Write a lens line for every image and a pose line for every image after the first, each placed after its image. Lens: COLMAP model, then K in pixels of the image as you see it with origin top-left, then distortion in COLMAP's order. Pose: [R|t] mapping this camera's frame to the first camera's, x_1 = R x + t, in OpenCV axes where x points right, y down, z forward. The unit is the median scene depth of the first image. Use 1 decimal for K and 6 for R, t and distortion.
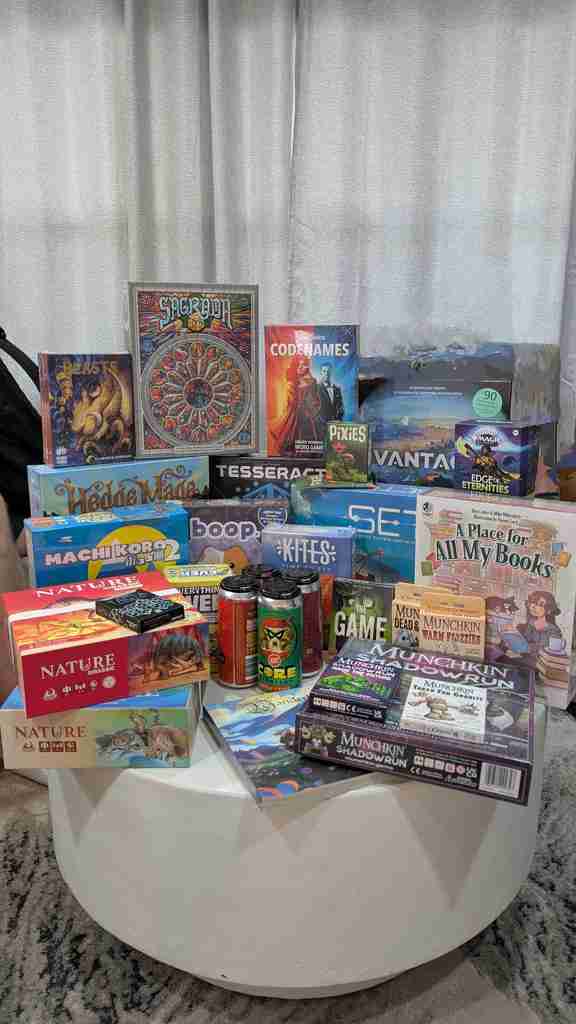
lens RADIAL K [[725.1, 0, 260.4], [0, 725.1, 512.6], [0, 0, 1]] dist [-0.138516, -0.000269]
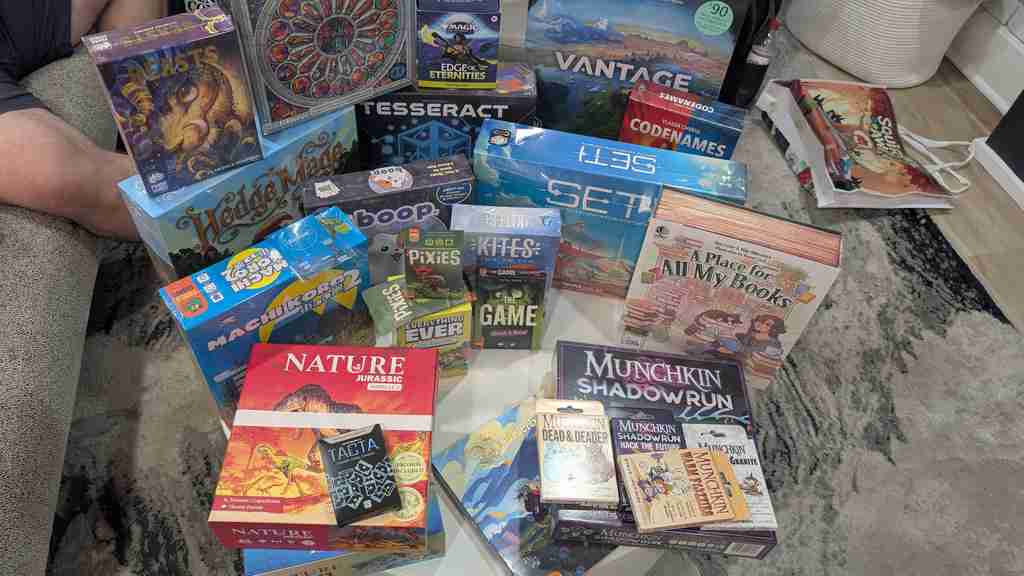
lens RADIAL K [[716.7, 0, 512.0], [0, 716.7, 288.0], [0, 0, 1]] dist [0.031085, -0.055647]
pose [[0.950045, -0.180848, 0.254378, -0.151052], [-0.023194, 0.771859, 0.635370, -0.440554], [-0.311250, -0.609530, 0.729107, 0.343947]]
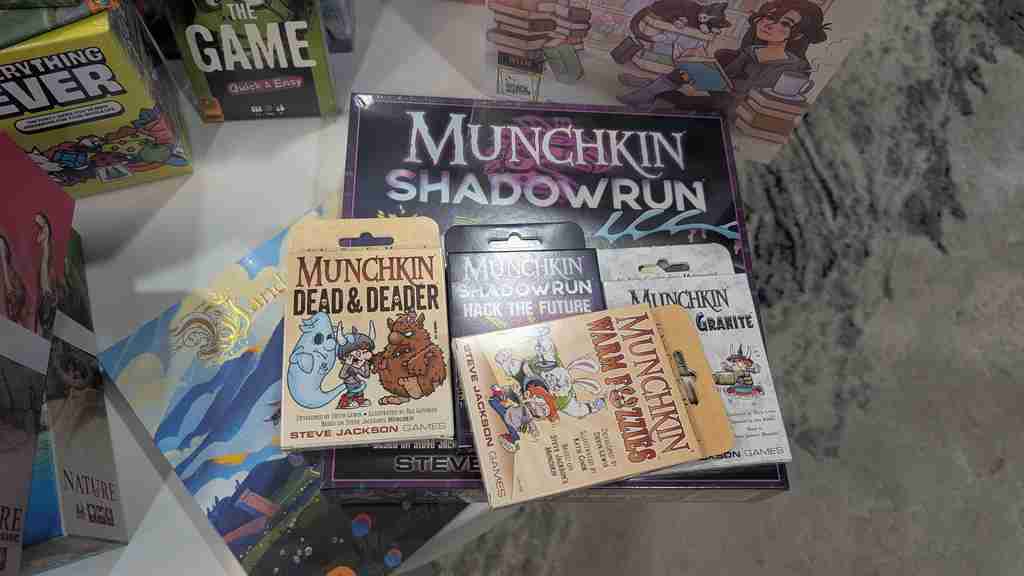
lens RADIAL K [[716.7, 0, 512.0], [0, 716.7, 288.0], [0, 0, 1]] dist [0.031085, -0.055647]
pose [[0.928245, -0.317735, 0.193406, 0.085296], [0.008207, 0.537320, 0.843339, -0.128494], [-0.371879, -0.781237, 0.501372, 0.590150]]
